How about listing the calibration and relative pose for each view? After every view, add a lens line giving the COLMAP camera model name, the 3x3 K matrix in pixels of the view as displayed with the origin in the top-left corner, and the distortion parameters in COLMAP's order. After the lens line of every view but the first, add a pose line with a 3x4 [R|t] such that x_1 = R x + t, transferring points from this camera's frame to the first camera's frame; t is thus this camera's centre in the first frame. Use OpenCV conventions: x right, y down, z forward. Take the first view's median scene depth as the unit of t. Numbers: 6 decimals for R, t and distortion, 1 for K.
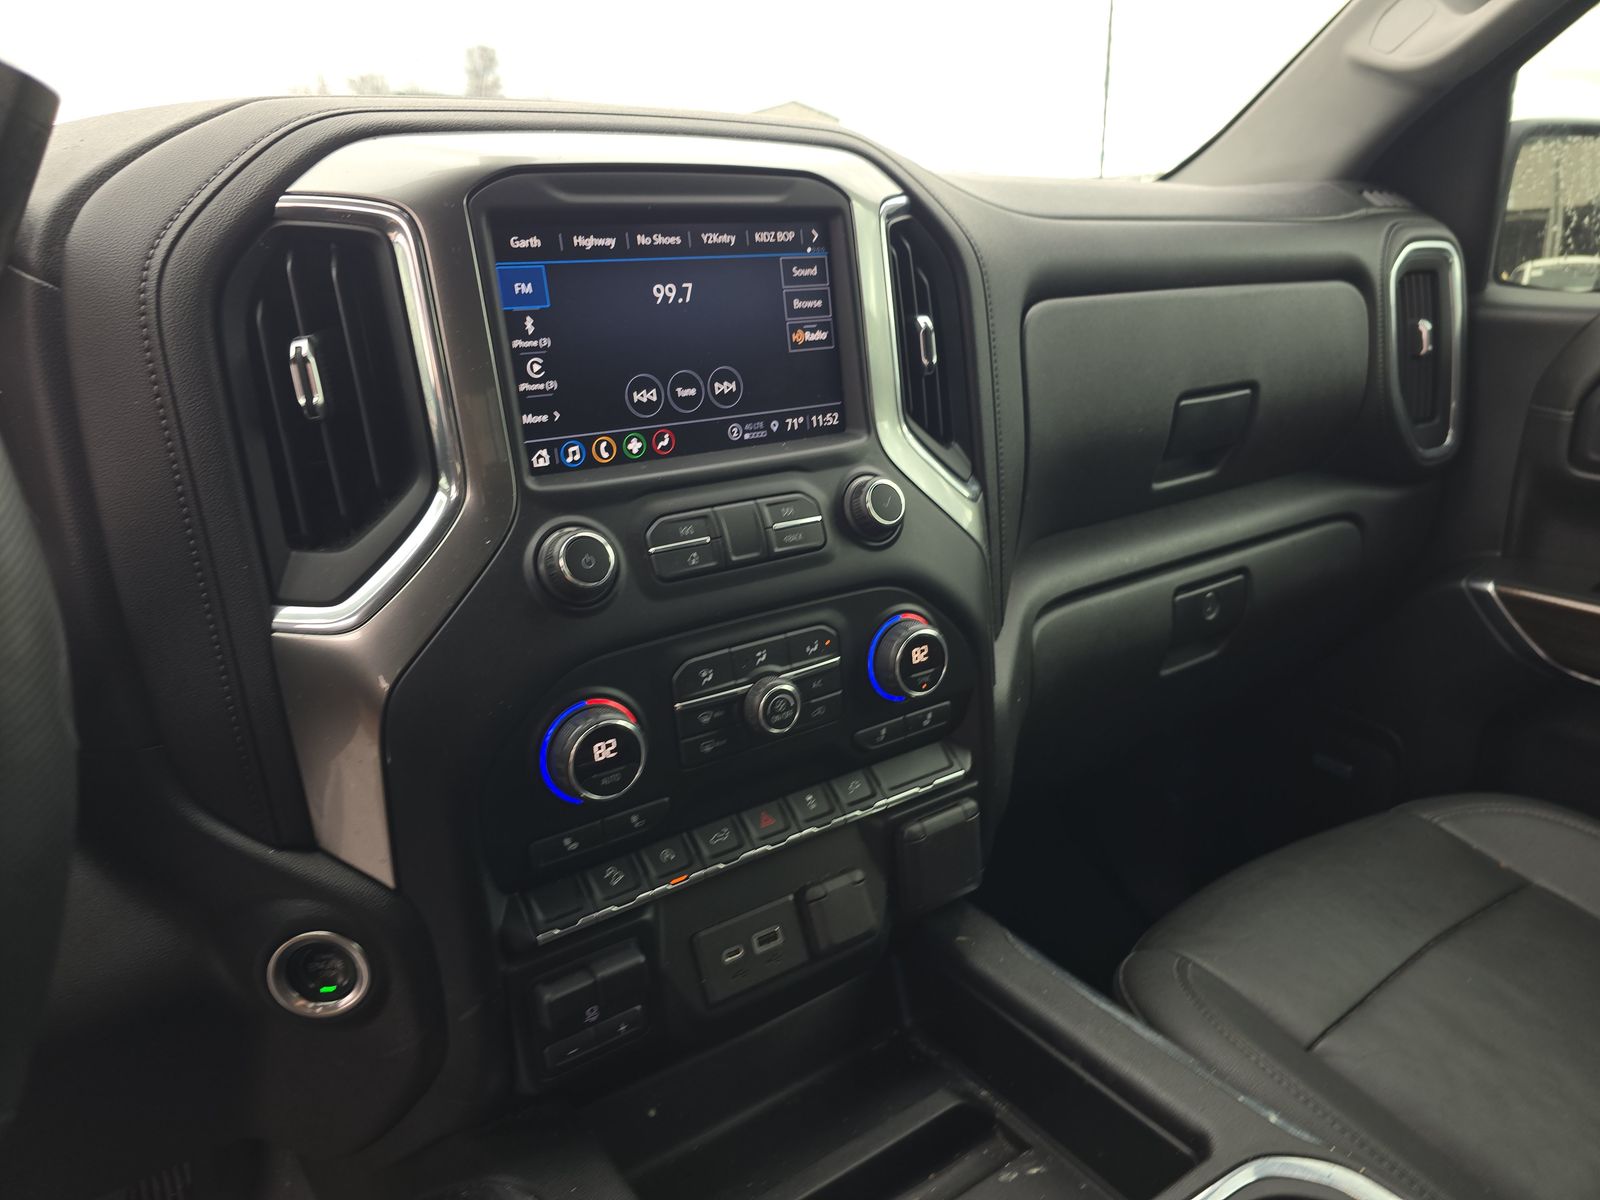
lens RADIAL K [[1083.2, 0, 800.0], [0, 1083.2, 600.0], [0, 0, 1]] dist [0.065460, -0.100919]
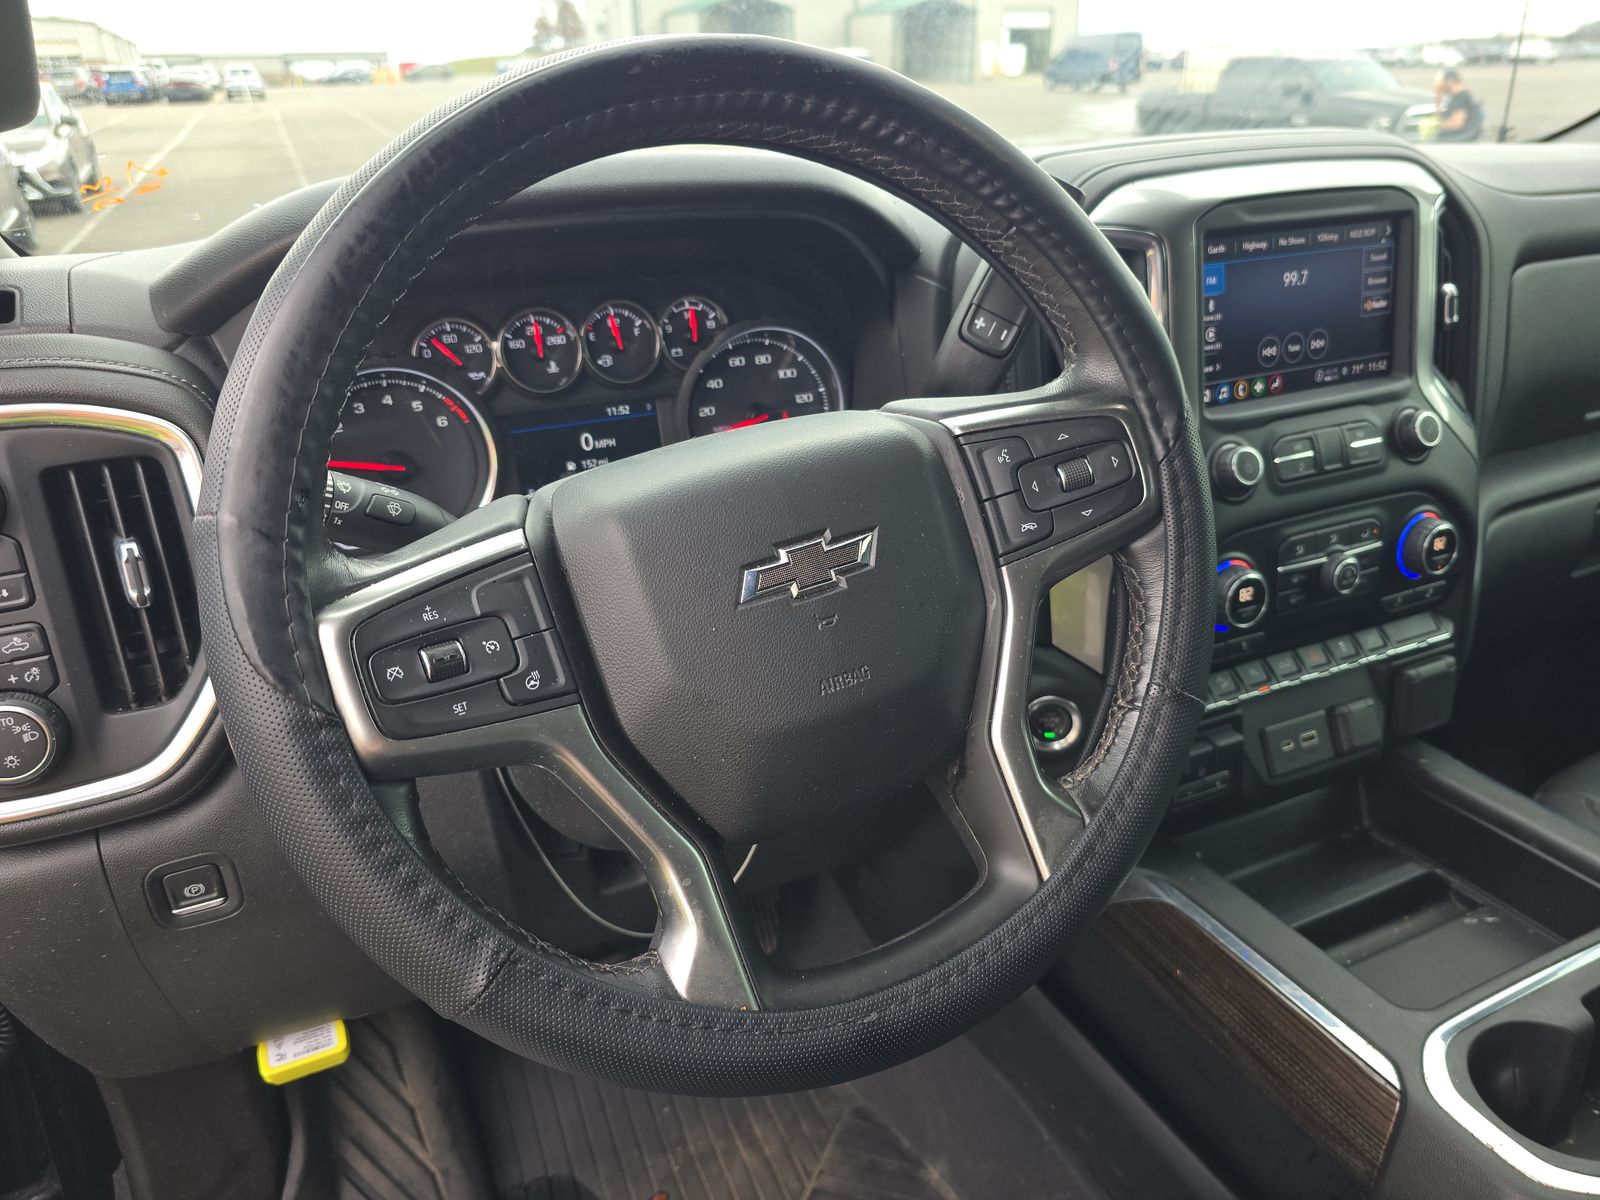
lens RADIAL K [[1085.8, 0, 800.0], [0, 1085.8, 600.0], [0, 0, 1]] dist [-0.005856, -0.005904]
pose [[0.980074, 0.053818, -0.191205, -0.422379], [-0.036414, 0.994962, 0.093402, 0.024395], [0.195268, -0.084578, 0.977096, -0.497908]]
